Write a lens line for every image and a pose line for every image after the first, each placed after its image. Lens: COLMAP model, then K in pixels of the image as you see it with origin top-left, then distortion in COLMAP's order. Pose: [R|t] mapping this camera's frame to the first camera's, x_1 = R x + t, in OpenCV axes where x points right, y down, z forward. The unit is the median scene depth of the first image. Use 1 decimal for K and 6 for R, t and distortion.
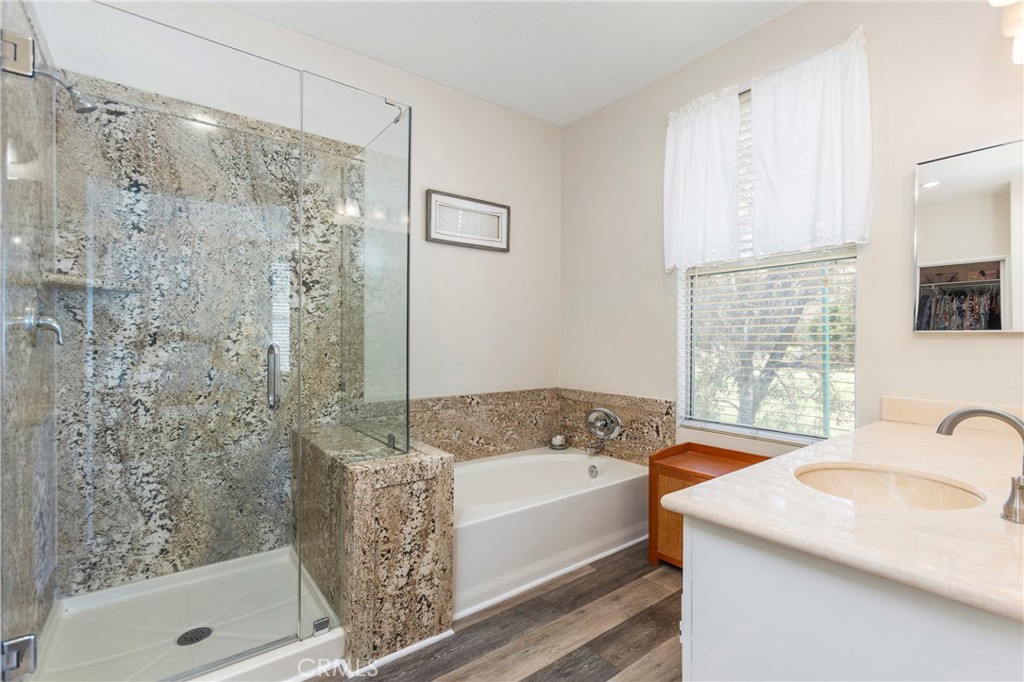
lens RADIAL K [[471.6, 0, 512.5], [0, 471.6, 344.2], [0, 0, 1]] dist [0.001109, 0.000198]
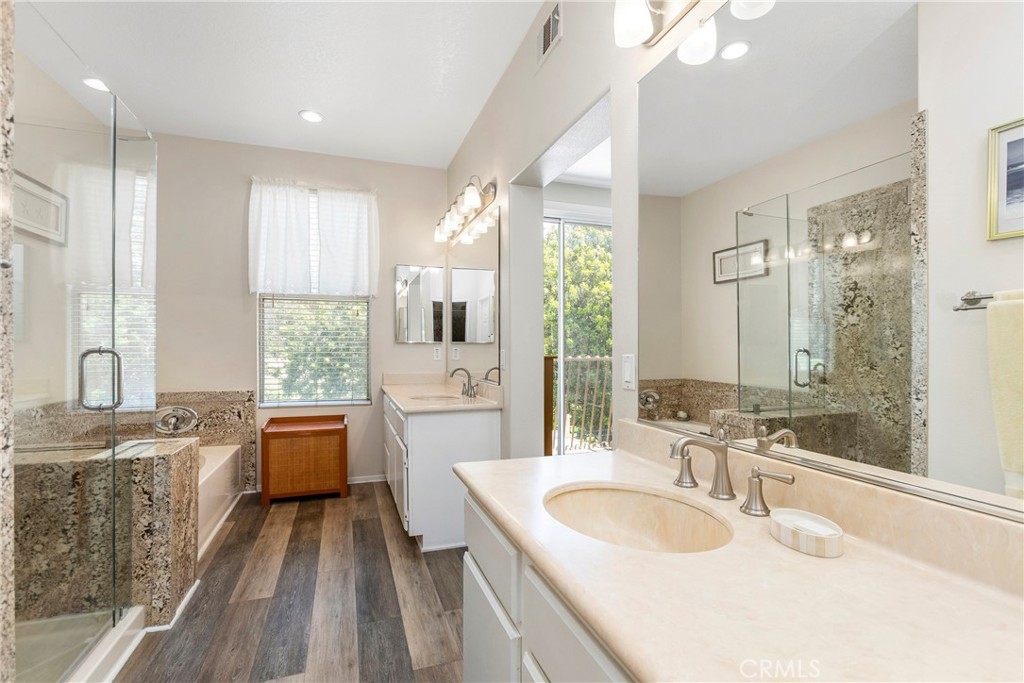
lens RADIAL K [[471.6, 0, 511.7], [0, 471.6, 344.9], [0, 0, 1]] dist [0.001109, 0.000198]
pose [[0.305872, 0.003824, 0.952065, -0.807333], [0.006455, 0.999961, -0.006090, 0.004742], [-0.952051, 0.008008, 0.305835, -0.124210]]
